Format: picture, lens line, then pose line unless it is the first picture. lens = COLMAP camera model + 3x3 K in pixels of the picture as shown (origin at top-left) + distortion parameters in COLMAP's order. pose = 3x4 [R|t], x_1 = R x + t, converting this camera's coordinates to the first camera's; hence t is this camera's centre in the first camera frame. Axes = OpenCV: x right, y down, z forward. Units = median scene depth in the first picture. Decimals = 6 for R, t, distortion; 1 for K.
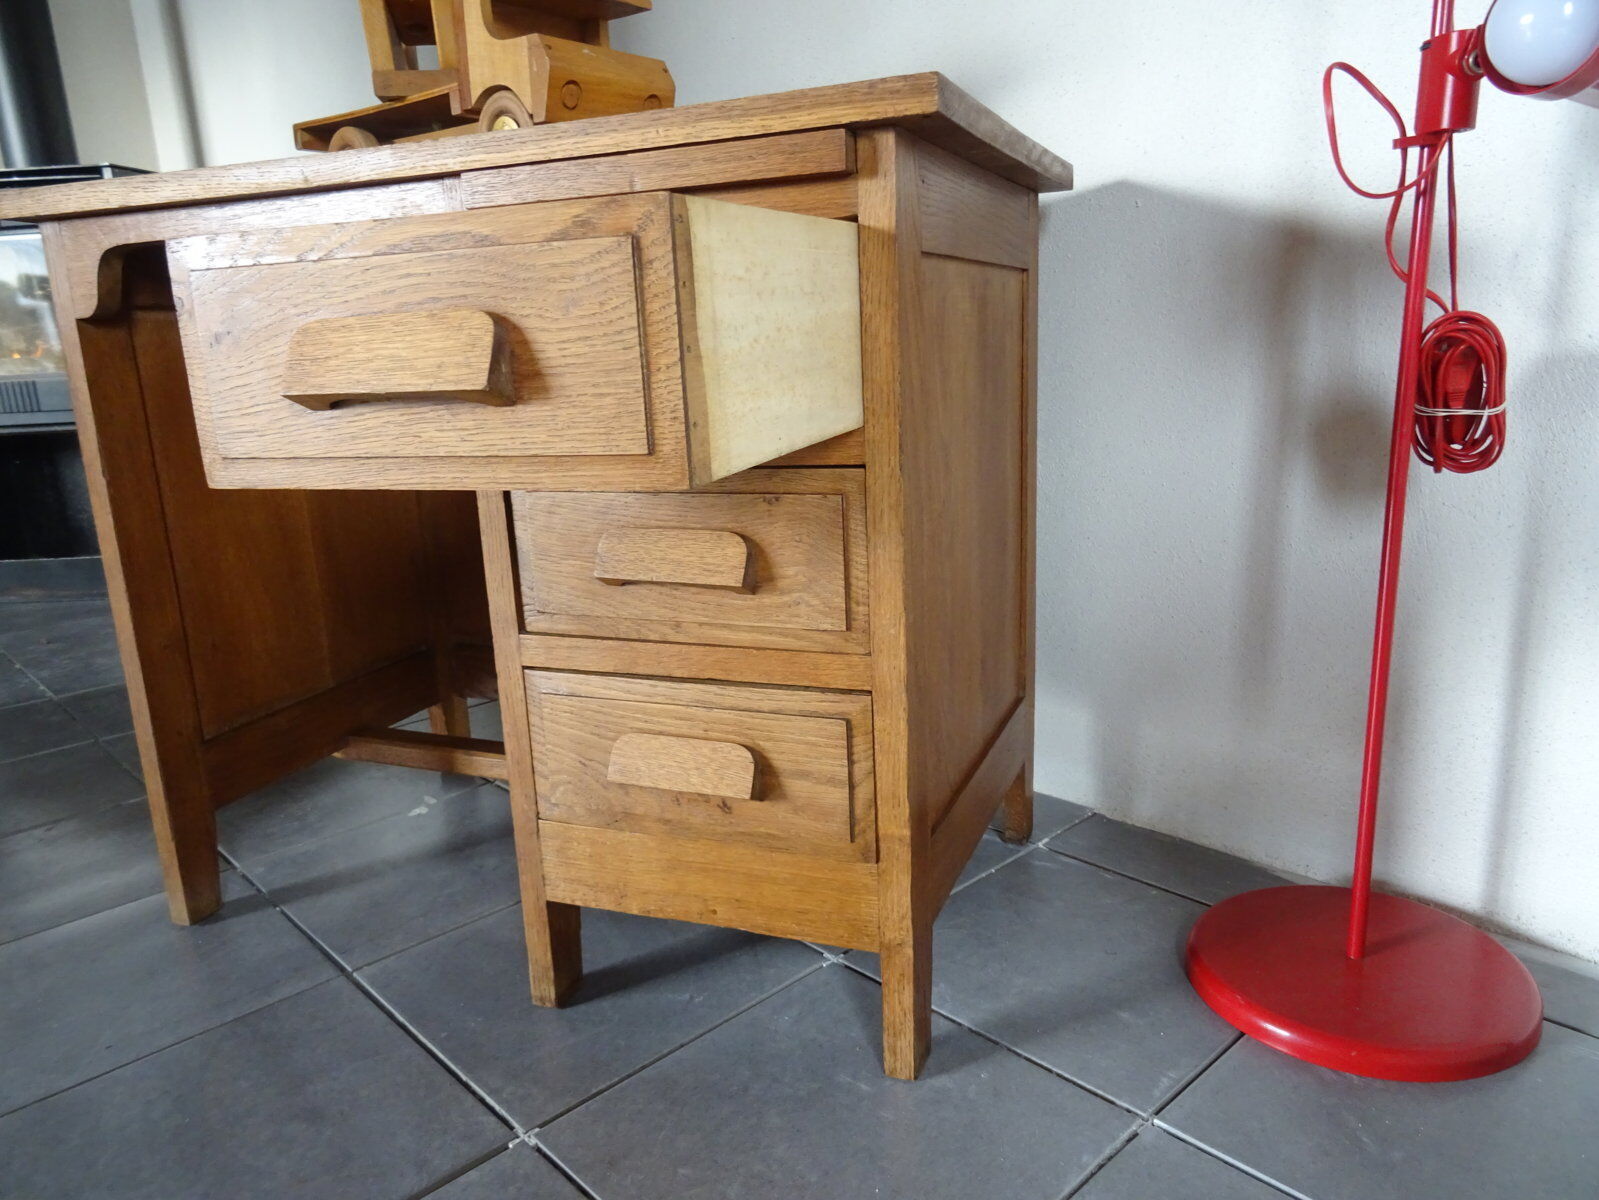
lens RADIAL K [[1146.5, 0, 800.2], [0, 1146.5, 604.2], [0, 0, 1]] dist [0.000983, -0.003928]
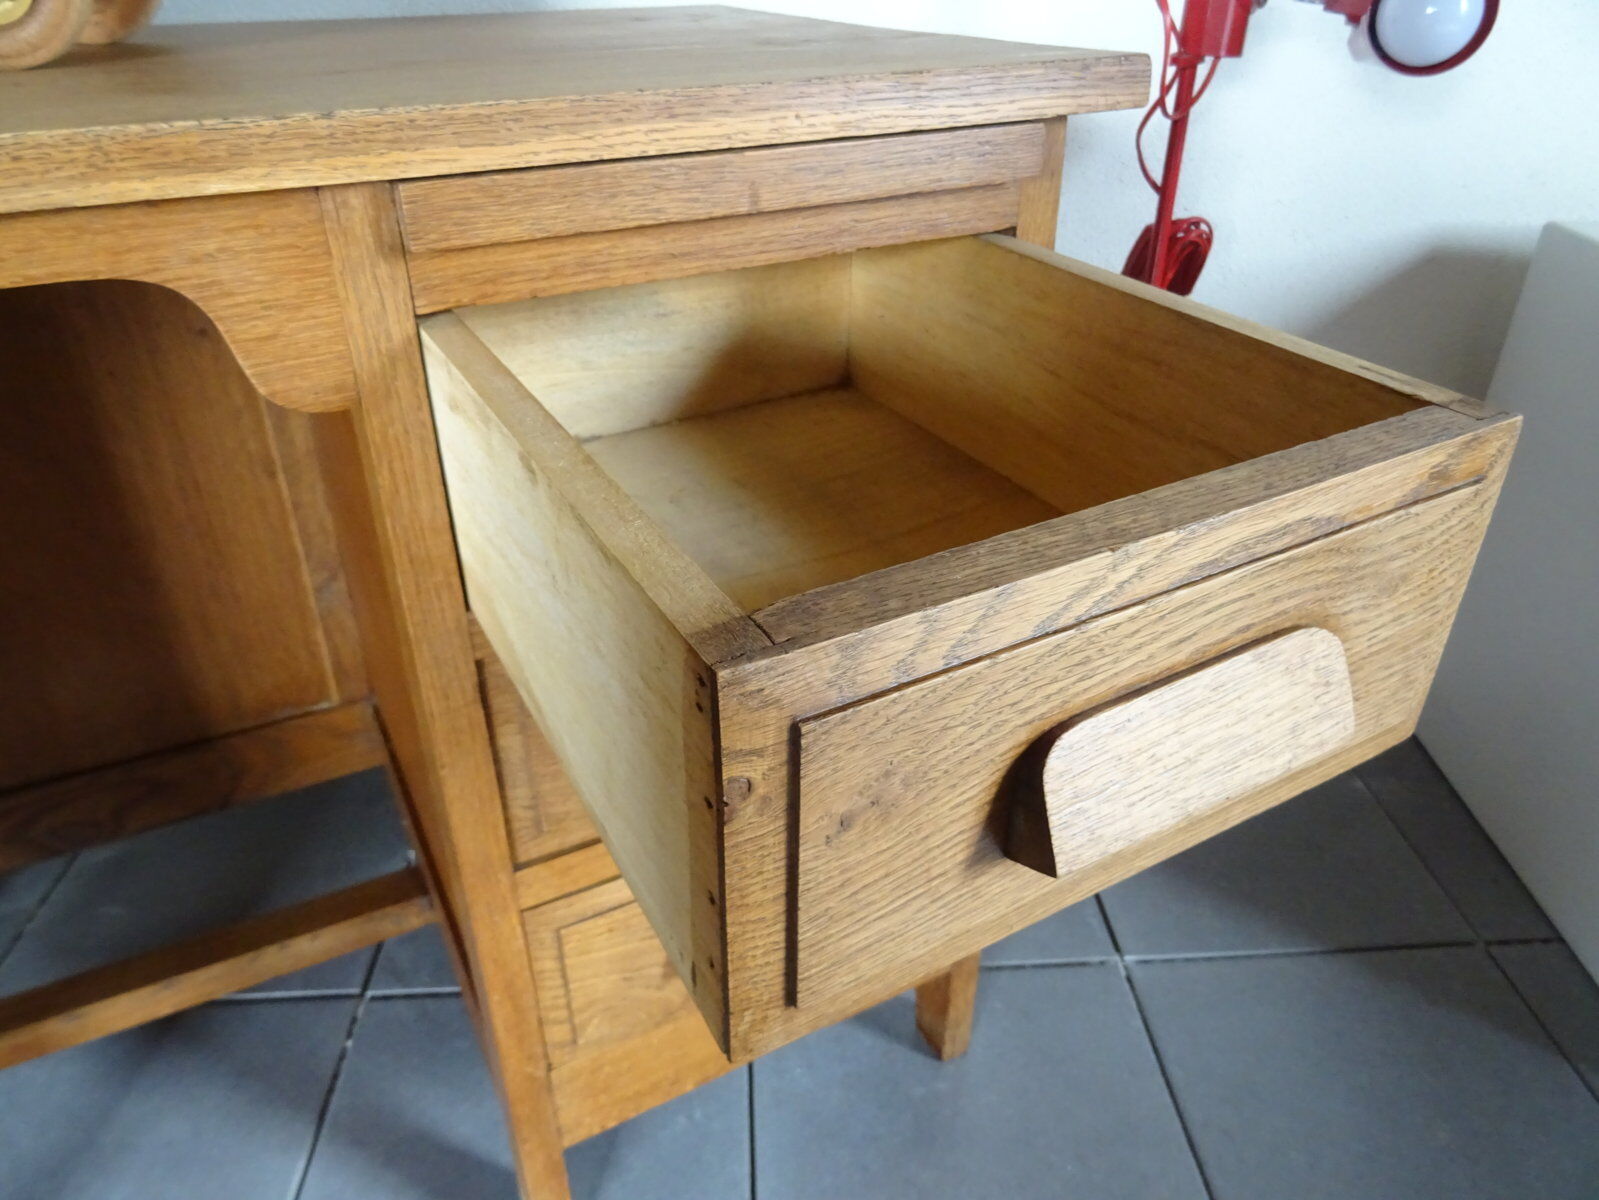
lens RADIAL K [[1146.5, 0, 800.2], [0, 1146.5, 604.2], [0, 0, 1]] dist [0.000983, -0.003928]
pose [[0.642952, -0.354342, 0.679010, -0.573738], [0.154801, 0.928368, 0.337889, -0.338373], [-0.750100, -0.112135, 0.651748, 0.505715]]
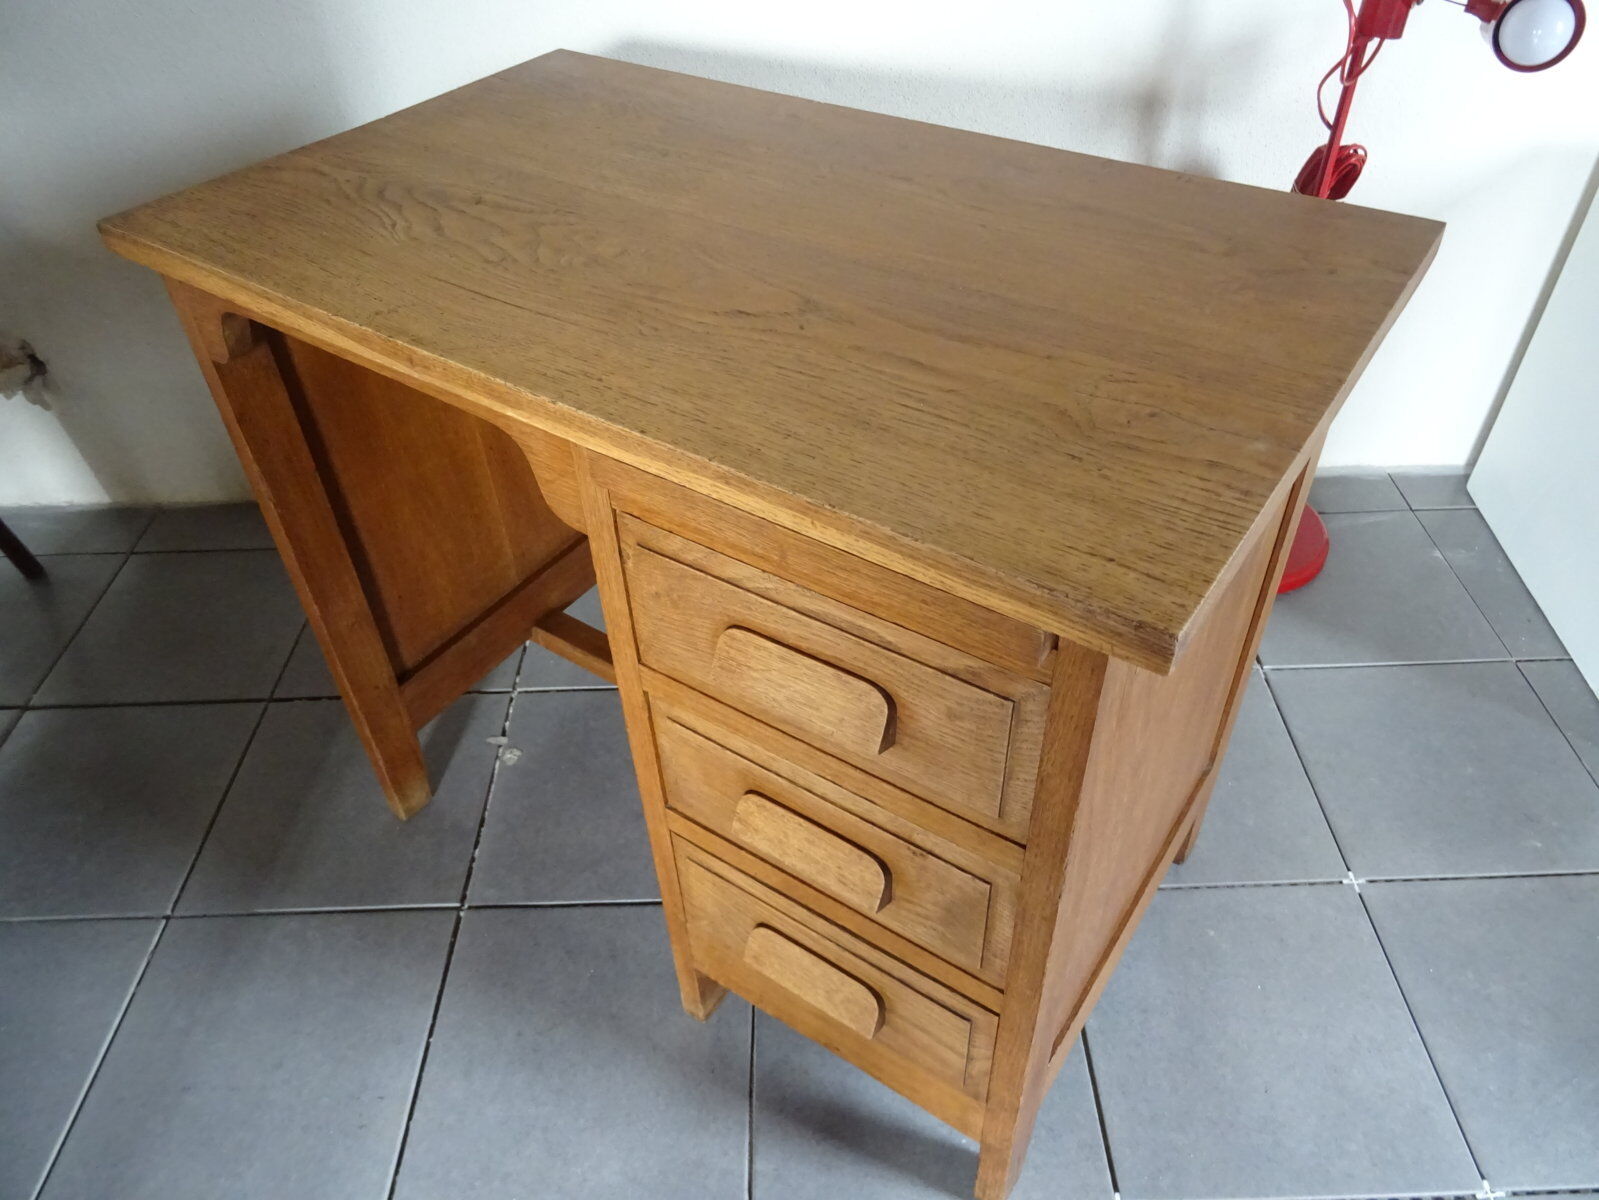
lens RADIAL K [[1146.4, 0, 799.5], [0, 1146.4, 600.0], [0, 0, 1]] dist [0.001915, -0.002229]
pose [[0.974669, 0.153306, -0.162839, 0.001518], [-0.057437, 0.875259, 0.480232, -0.664036], [0.216149, -0.458715, 0.861894, 0.275360]]
